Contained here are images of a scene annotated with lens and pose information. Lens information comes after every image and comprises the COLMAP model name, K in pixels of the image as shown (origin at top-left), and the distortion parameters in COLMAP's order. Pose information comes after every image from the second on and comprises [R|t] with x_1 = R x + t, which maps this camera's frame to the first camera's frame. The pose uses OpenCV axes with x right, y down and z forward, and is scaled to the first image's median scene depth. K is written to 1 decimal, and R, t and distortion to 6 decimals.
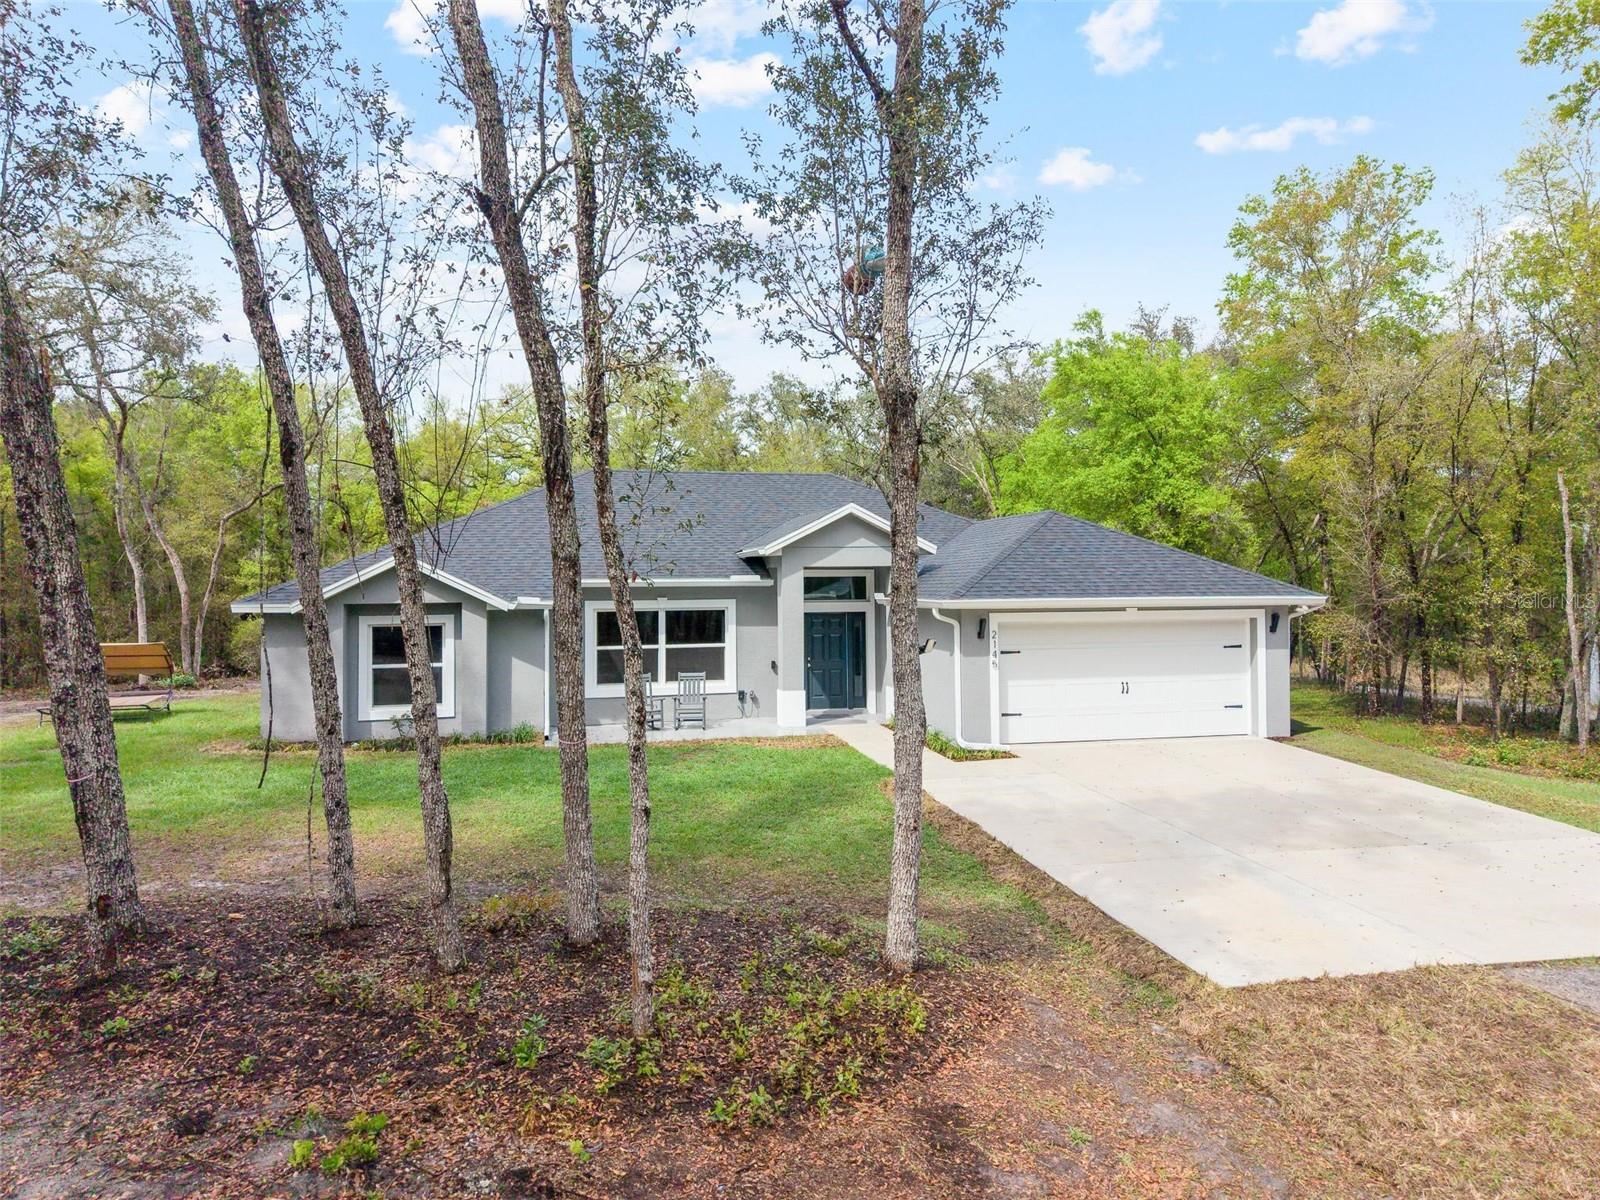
lens RADIAL K [[1009.2, 0, 807.6], [0, 1009.2, 608.1], [0, 0, 1]] dist [0.065601, -0.121456]
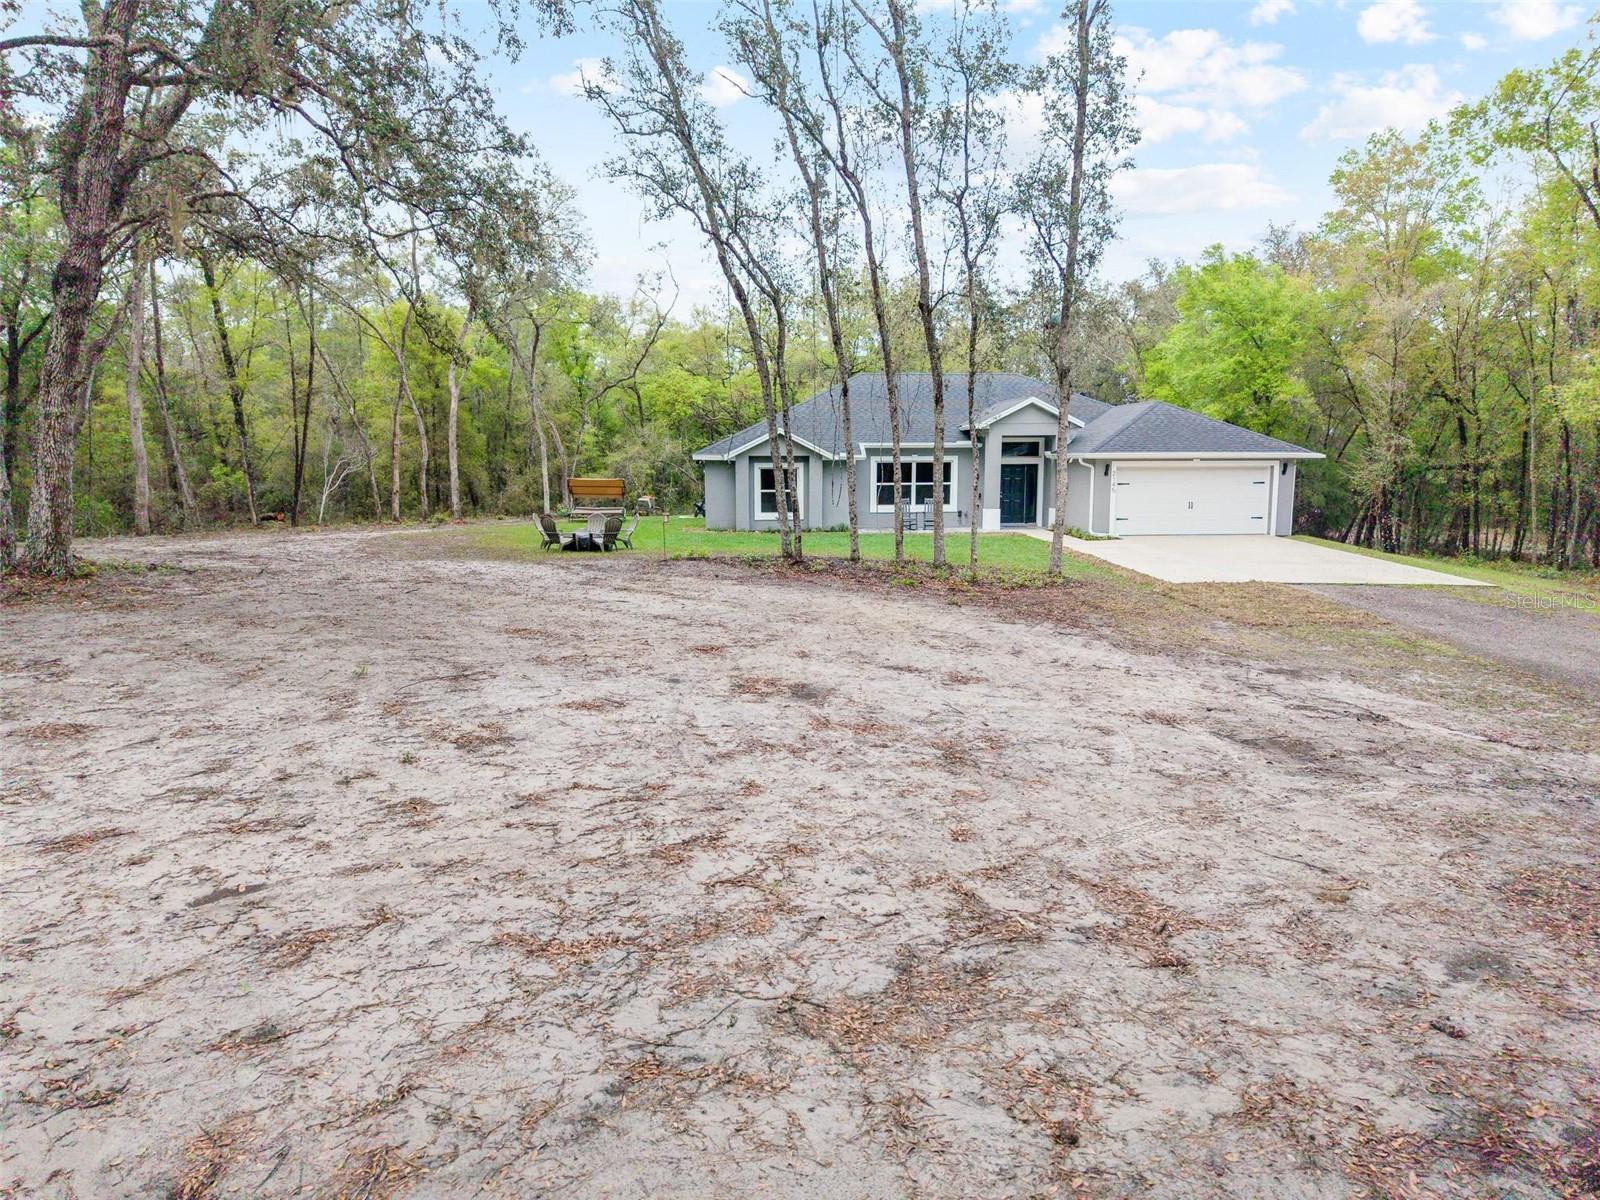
lens RADIAL K [[1009.2, 0, 807.6], [0, 1009.2, 608.1], [0, 0, 1]] dist [0.065601, -0.121456]
pose [[0.988619, 0.027608, -0.147886, -0.065414], [-0.009403, 0.992434, 0.122415, 0.040084], [0.150147, -0.119631, 0.981399, -0.725767]]
